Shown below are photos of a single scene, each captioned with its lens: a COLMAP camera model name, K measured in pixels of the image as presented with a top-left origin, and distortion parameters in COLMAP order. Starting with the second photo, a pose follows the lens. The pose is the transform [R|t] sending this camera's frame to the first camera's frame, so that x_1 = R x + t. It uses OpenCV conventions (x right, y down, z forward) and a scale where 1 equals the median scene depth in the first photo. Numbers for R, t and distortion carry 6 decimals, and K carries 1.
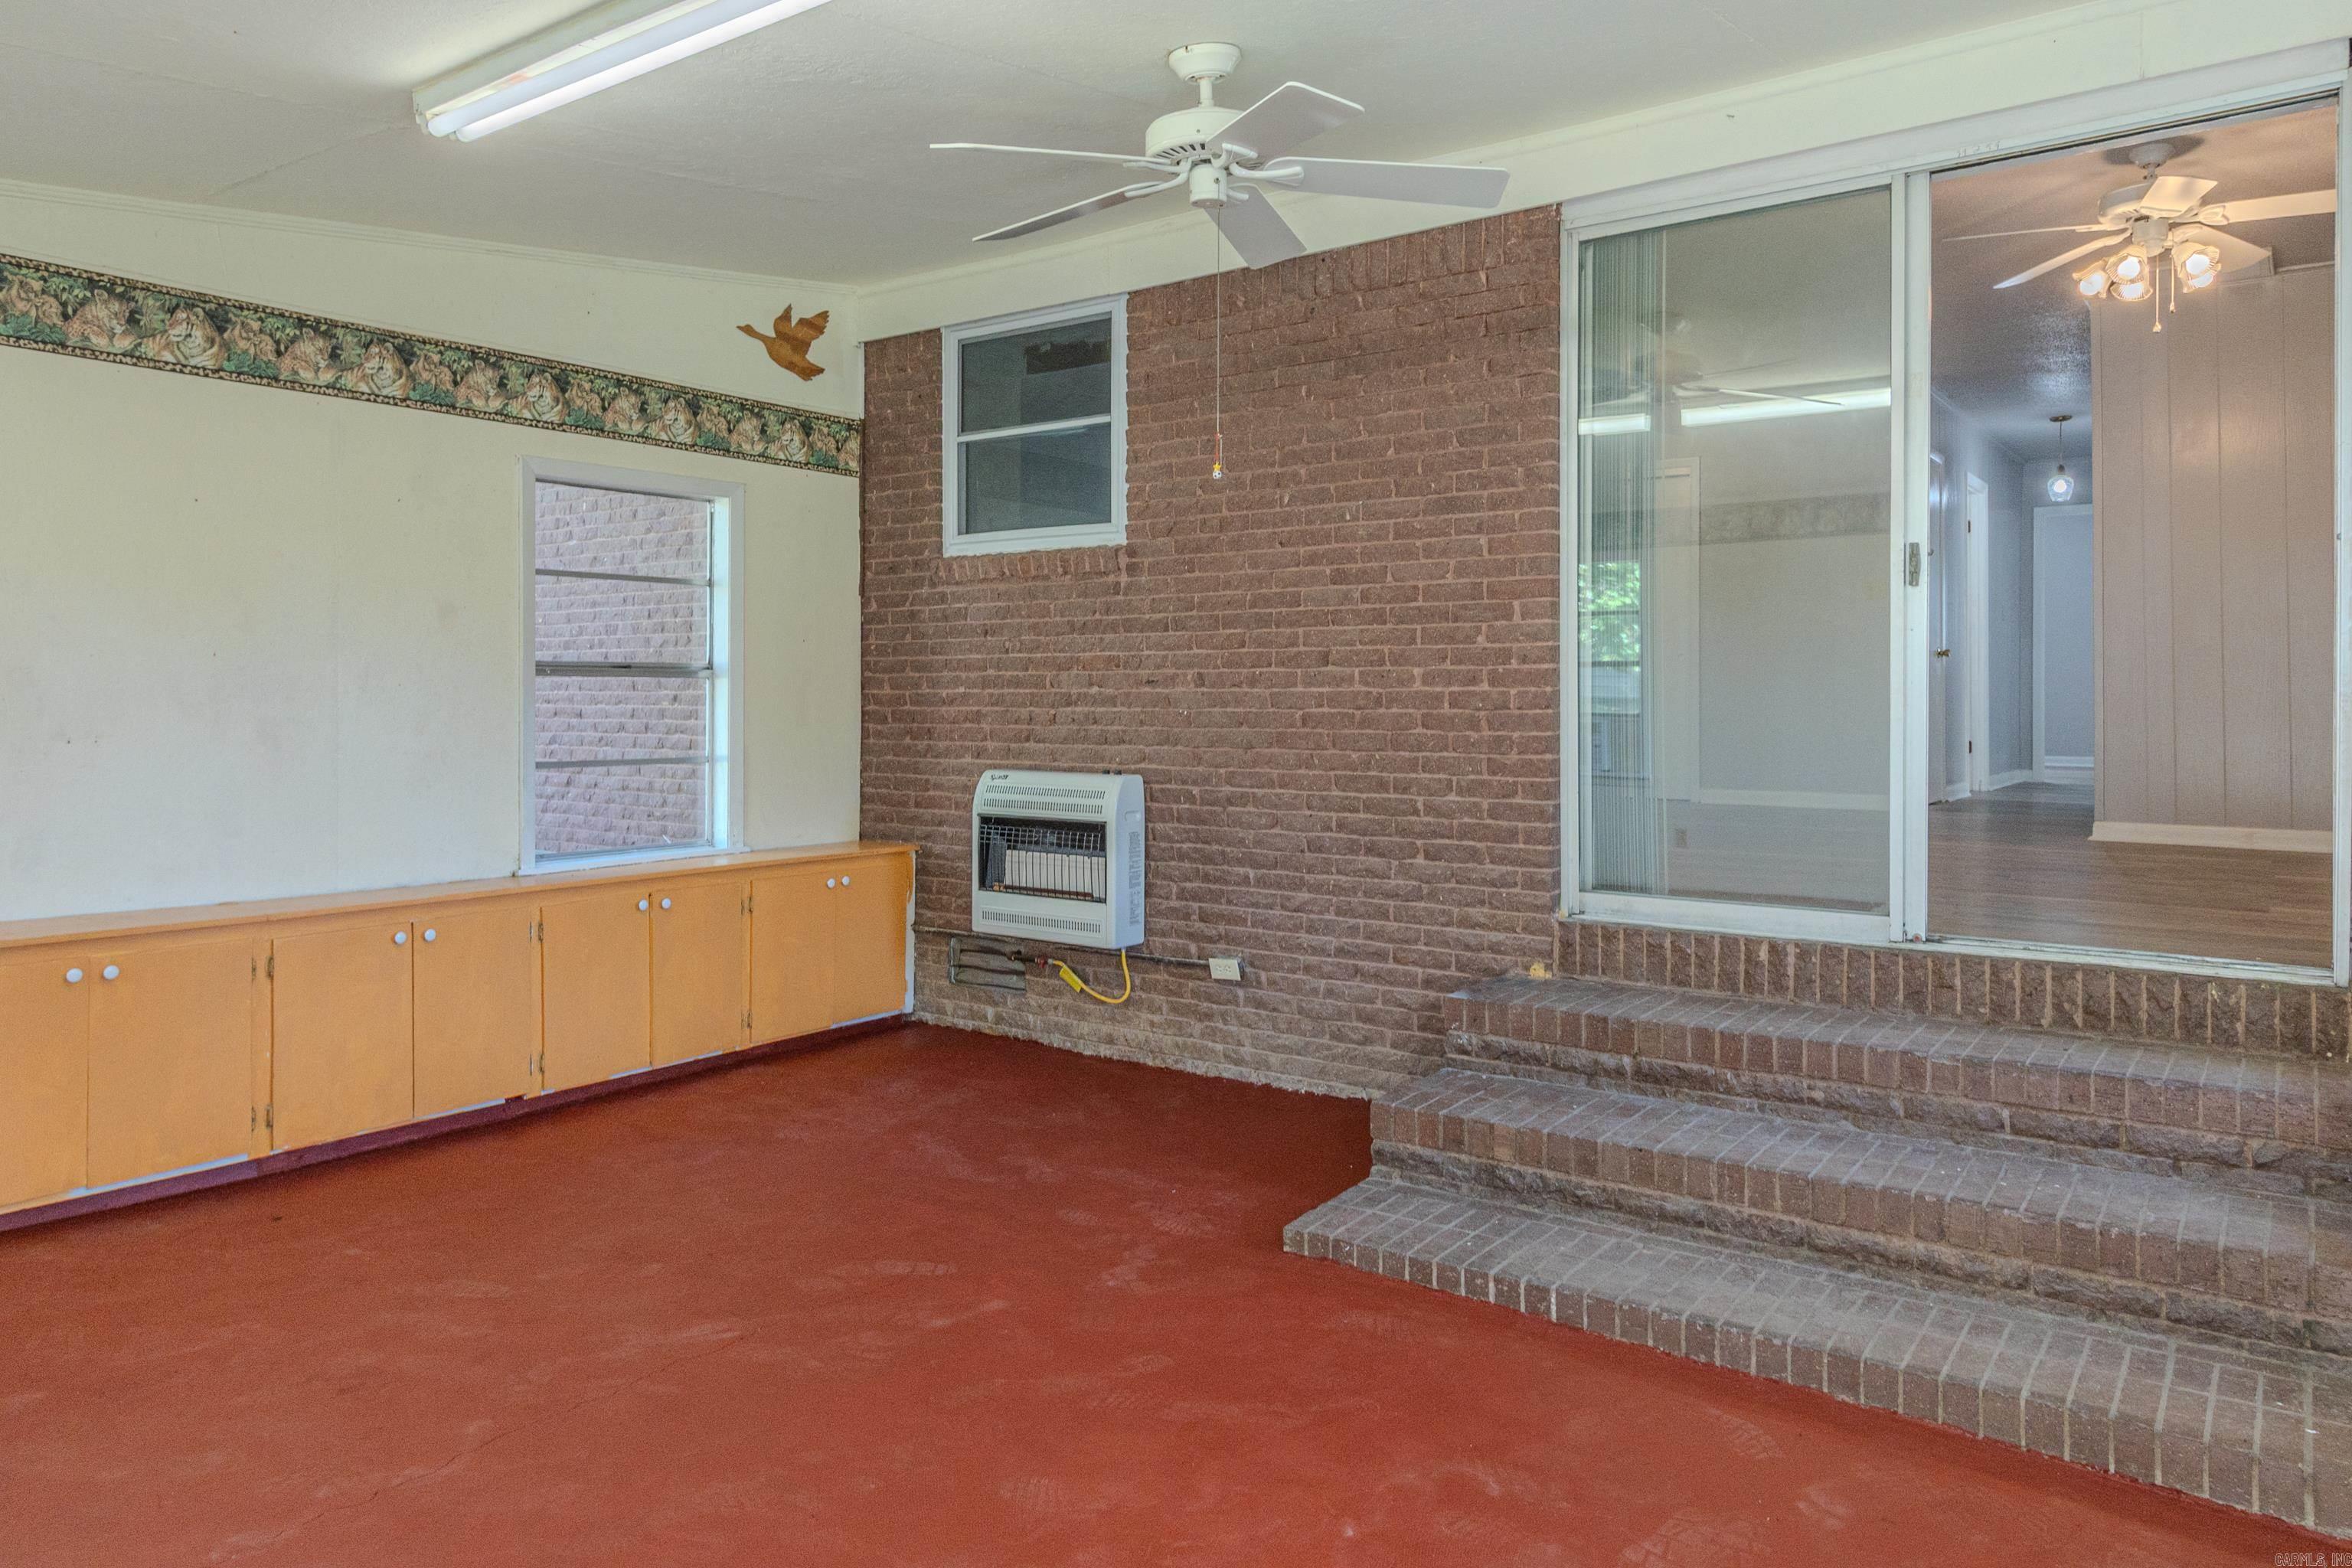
lens RADIAL K [[1534.2, 0, 1085.7], [0, 1534.2, 689.3], [0, 0, 1]] dist [0.022600, -0.009067]
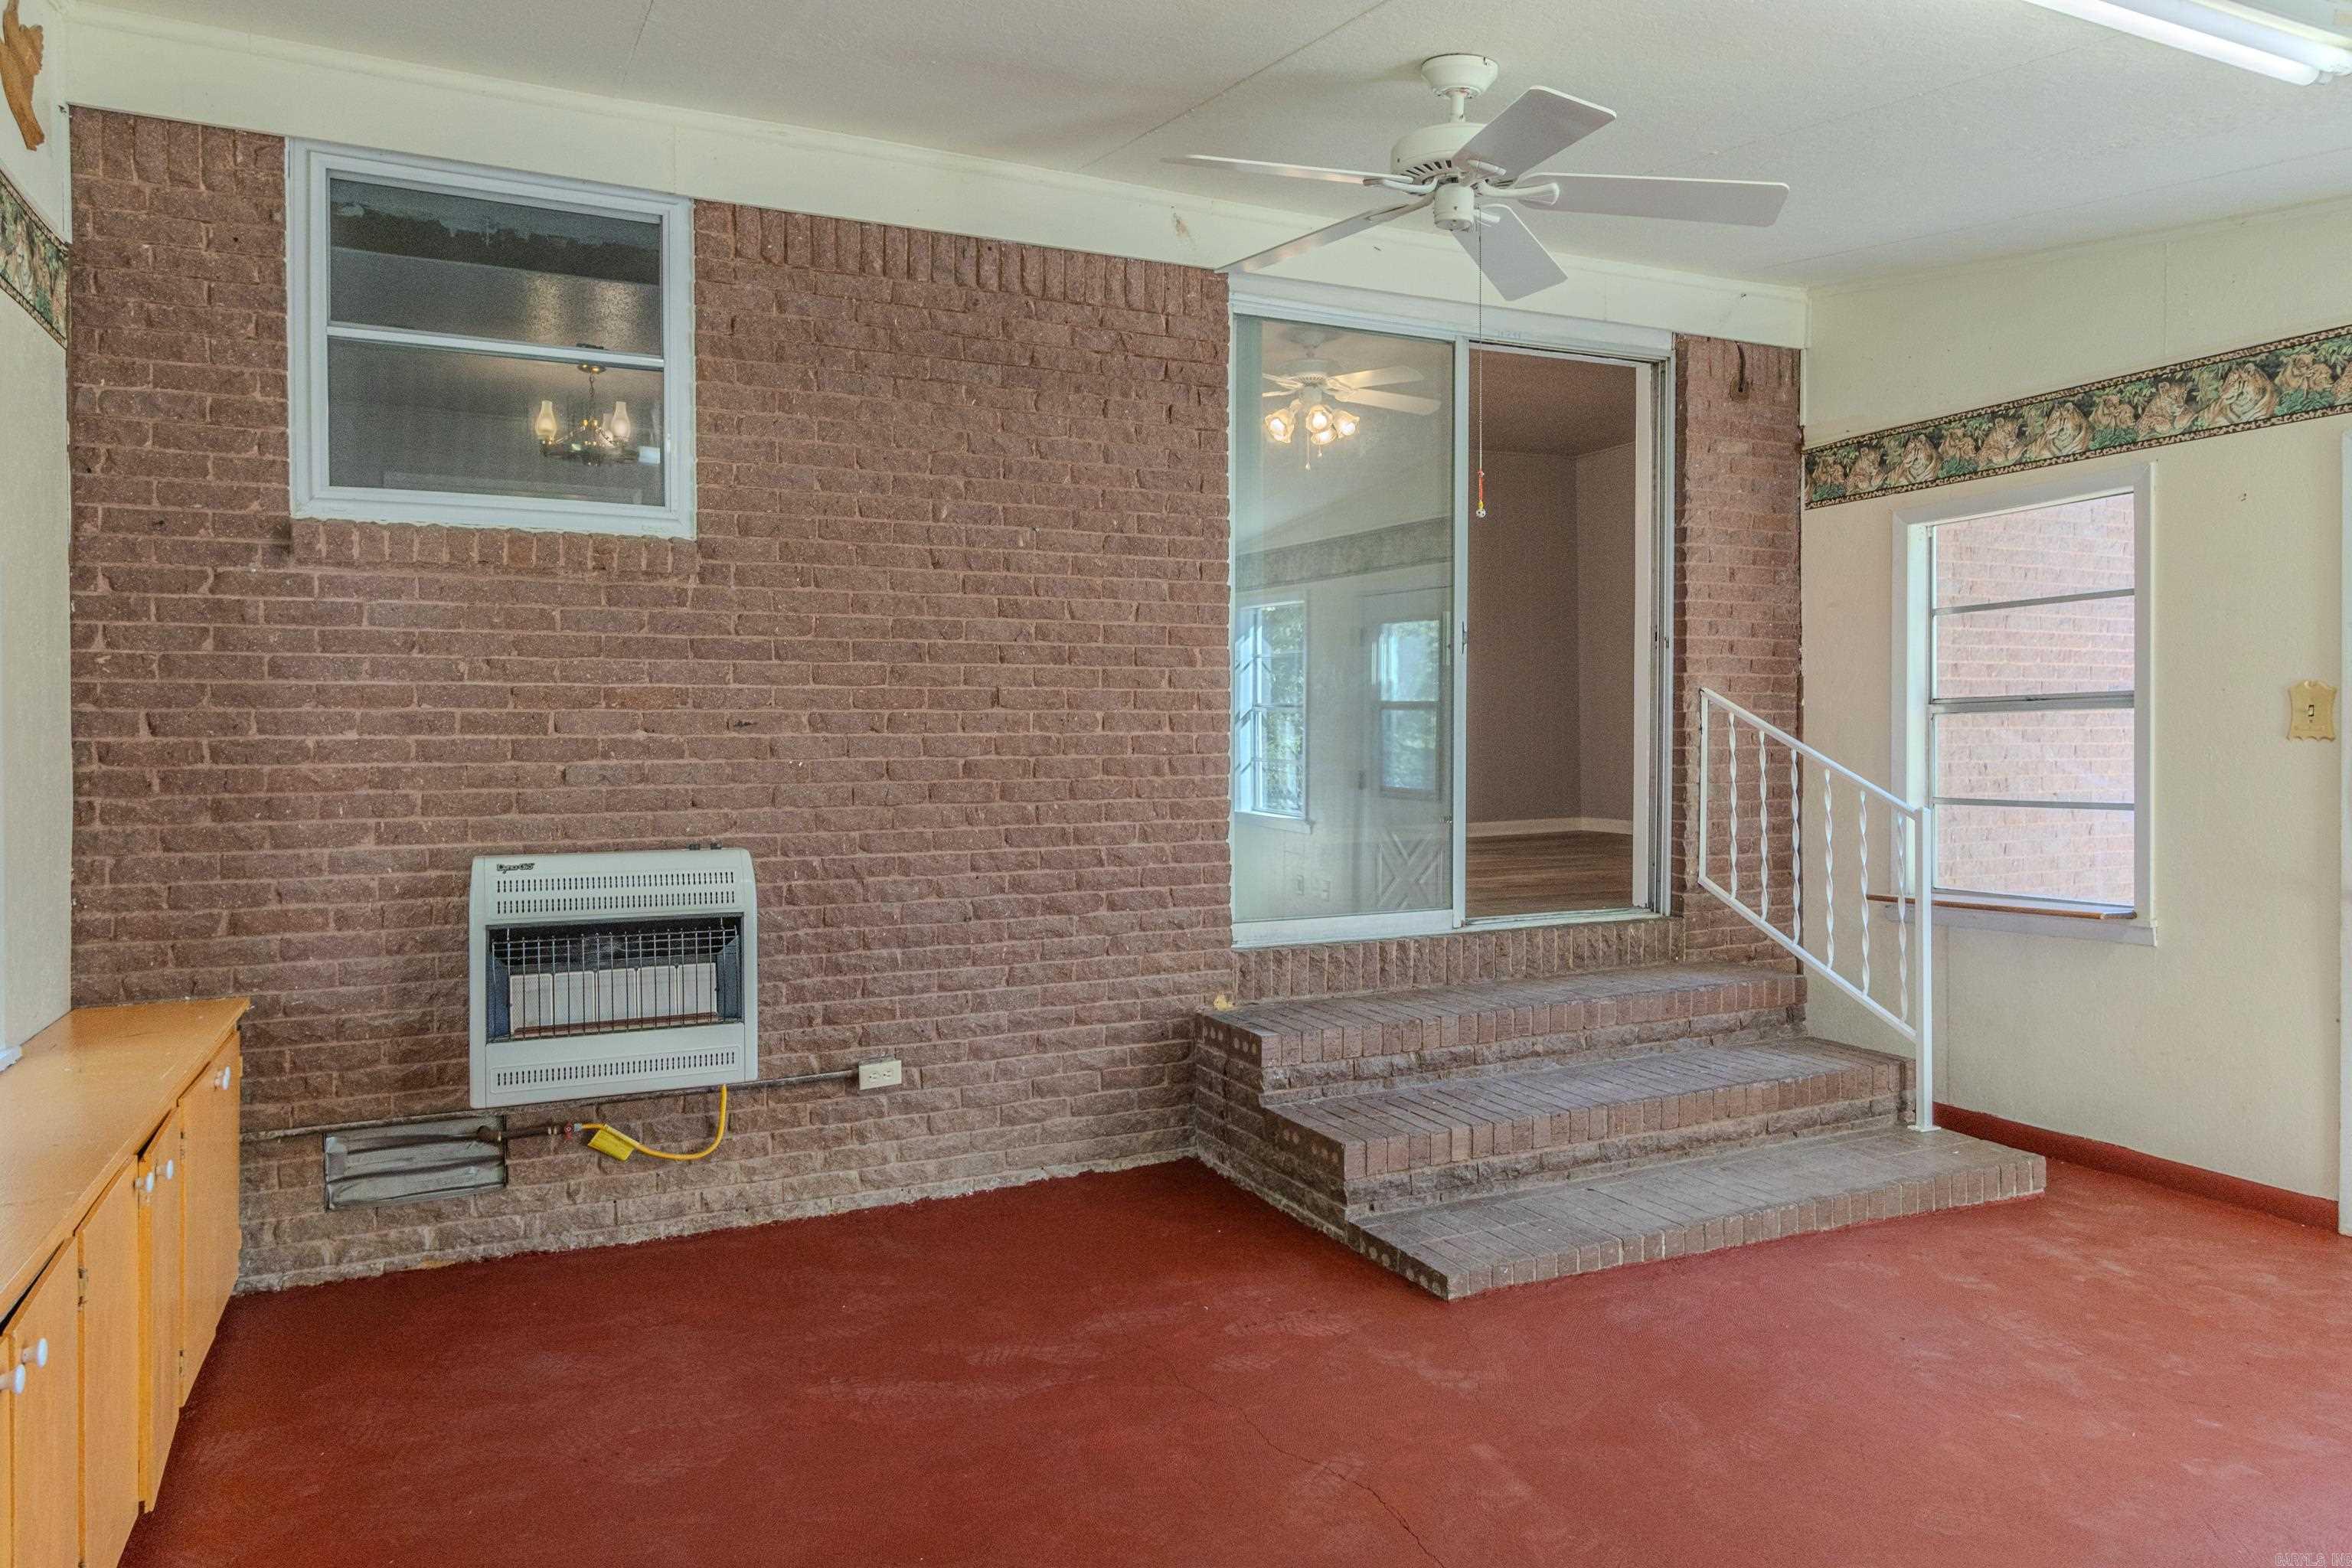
lens RADIAL K [[1534.2, 0, 1201.0], [0, 1534.2, 742.6], [0, 0, 1]] dist [0.022600, -0.009067]
pose [[0.450437, -0.006313, 0.892786, -0.557196], [0.000799, 0.999977, 0.006668, -0.000799], [-0.892808, -0.002290, 0.450432, 0.469399]]
